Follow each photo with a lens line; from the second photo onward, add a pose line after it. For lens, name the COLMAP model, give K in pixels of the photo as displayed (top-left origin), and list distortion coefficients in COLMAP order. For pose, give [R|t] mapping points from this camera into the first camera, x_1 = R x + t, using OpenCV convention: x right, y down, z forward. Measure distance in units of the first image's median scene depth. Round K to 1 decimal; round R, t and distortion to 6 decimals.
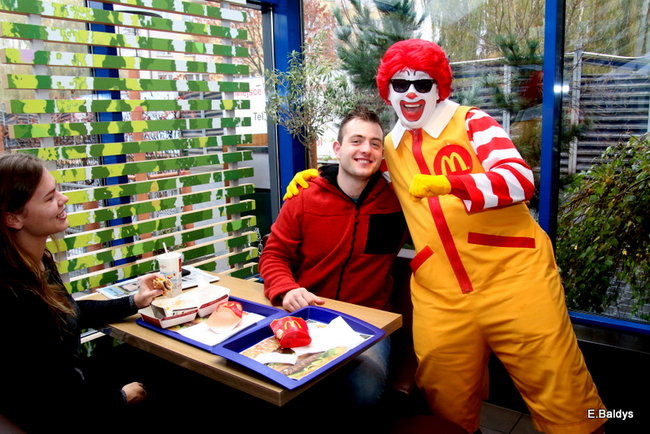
lens RADIAL K [[530.8, 0, 323.4], [0, 530.8, 217.7], [0, 0, 1]] dist [-0.108192, 0.068869]
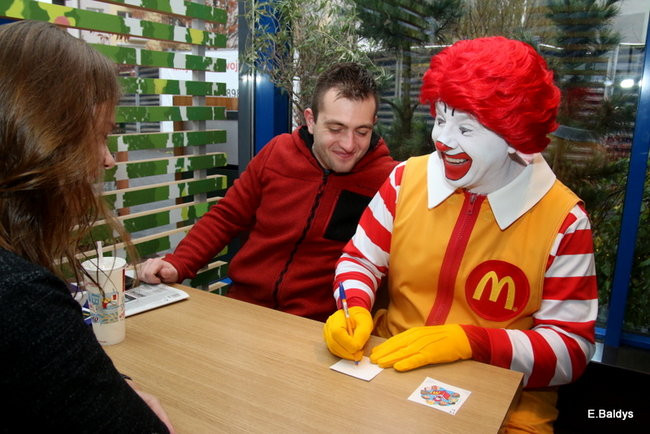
lens RADIAL K [[530.8, 0, 319.7], [0, 530.8, 221.1], [0, 0, 1]] dist [-0.108192, 0.068869]
pose [[0.992650, 0.032428, 0.116592, -0.097233], [-0.036298, 0.998853, 0.031224, 0.001562], [-0.115446, -0.035227, 0.992689, 0.302494]]
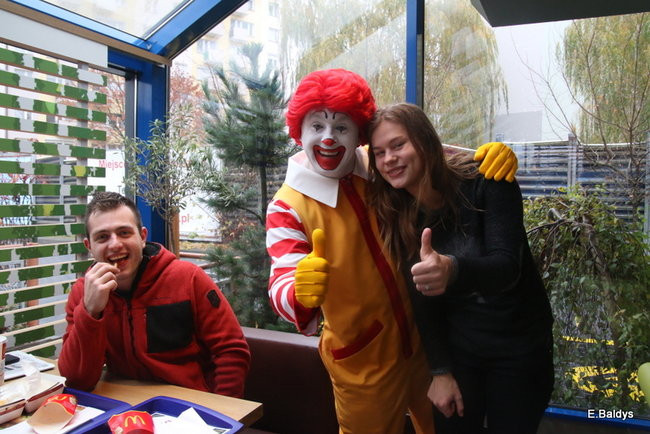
lens RADIAL K [[530.8, 0, 323.1], [0, 530.8, 218.4], [0, 0, 1]] dist [-0.108192, 0.068869]
pose [[0.969573, 0.032903, 0.242581, 0.013450], [0.003122, 0.989184, -0.146645, 0.001070], [-0.244783, 0.142941, 0.958984, 0.040826]]
